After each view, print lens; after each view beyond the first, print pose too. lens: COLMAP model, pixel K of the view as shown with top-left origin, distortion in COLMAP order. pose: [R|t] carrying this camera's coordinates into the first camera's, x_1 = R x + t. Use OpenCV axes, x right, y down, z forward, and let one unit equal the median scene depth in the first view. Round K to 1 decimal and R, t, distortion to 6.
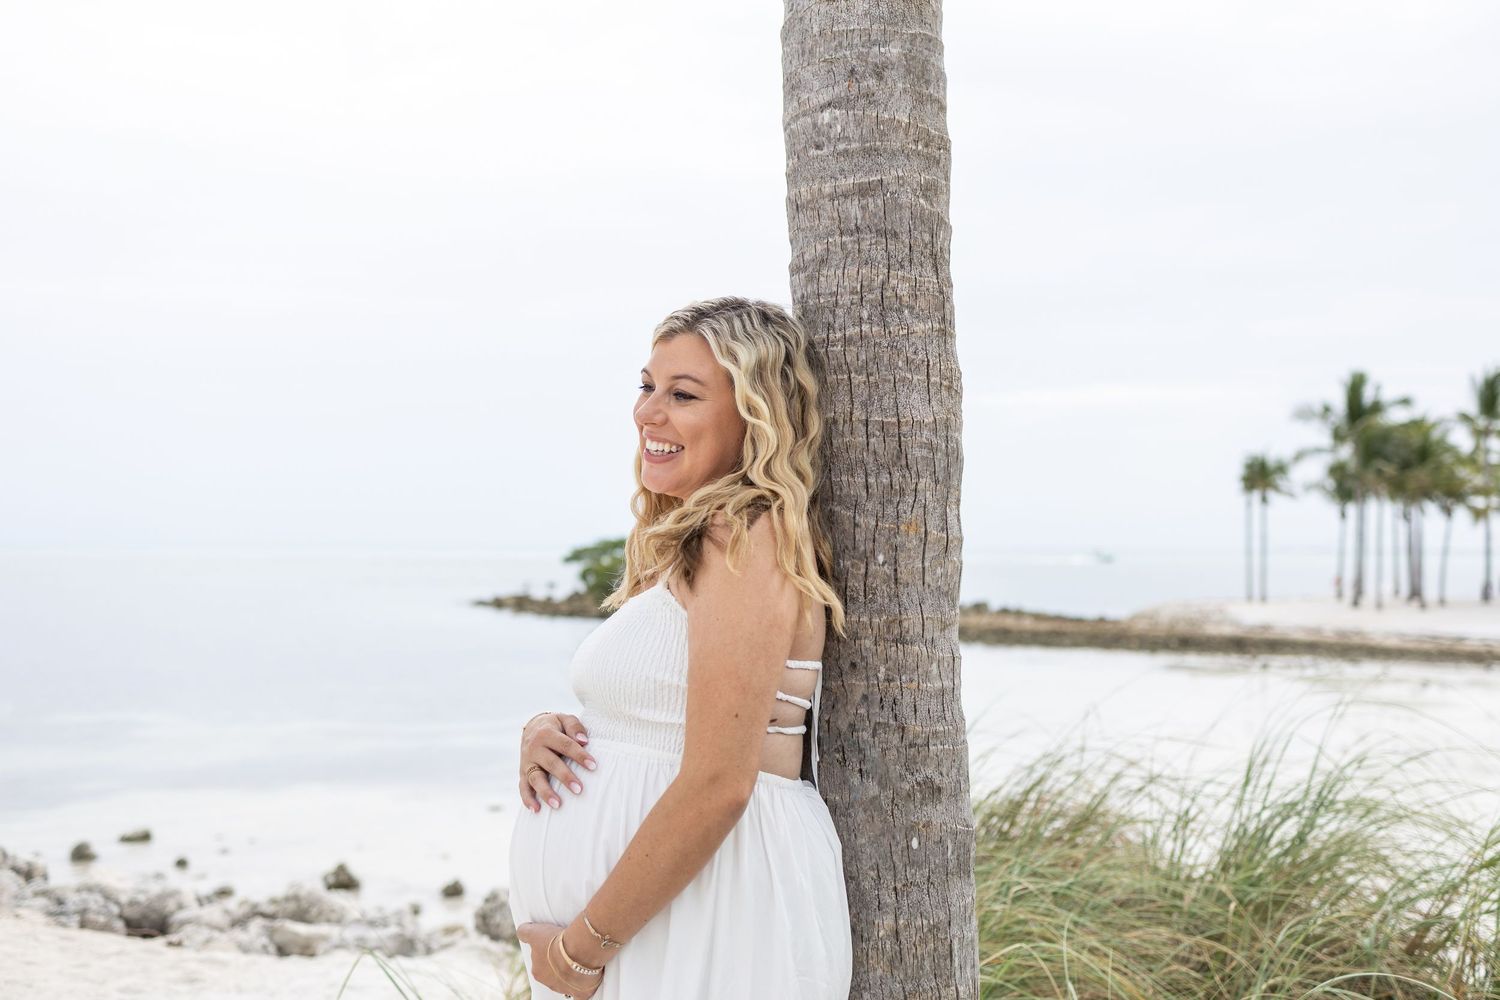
lens RADIAL K [[1572.5, 0, 786.1], [0, 1572.5, 529.5], [0, 0, 1]] dist [-0.005812, 0.000000]
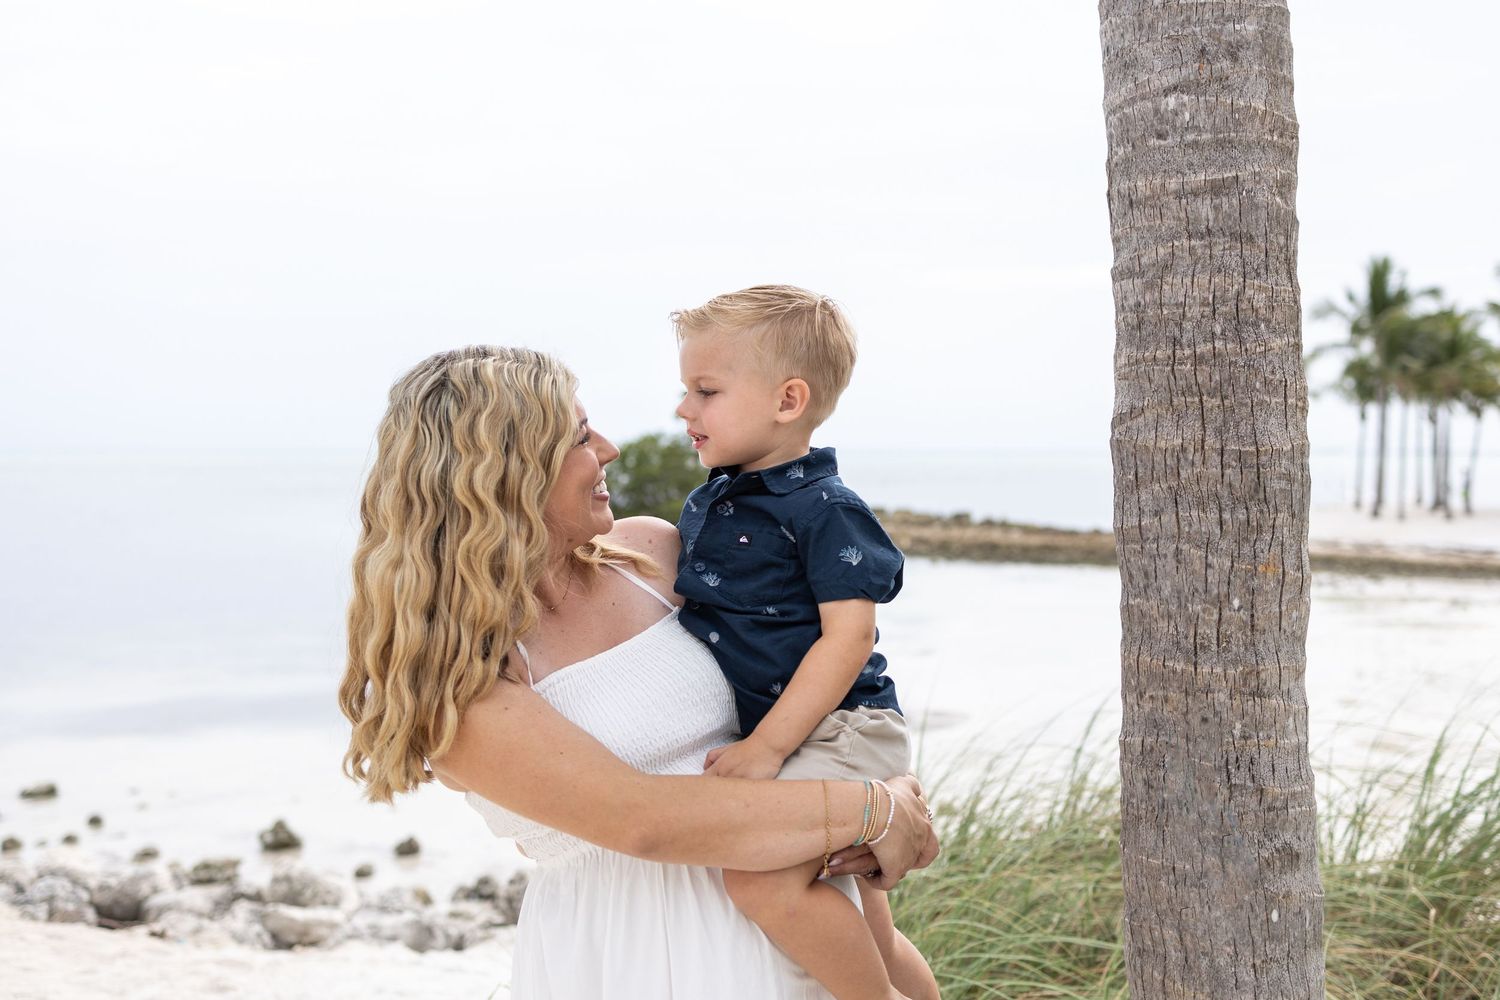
lens RADIAL K [[1754.1, 0, 804.0], [0, 1754.1, 536.3], [0, 0, 1]] dist [-0.010761, 0.000000]
pose [[0.999036, -0.007025, 0.043325, -0.224661], [0.004313, 0.998044, 0.062372, -0.081363], [-0.043679, -0.062125, 0.997112, 0.012357]]
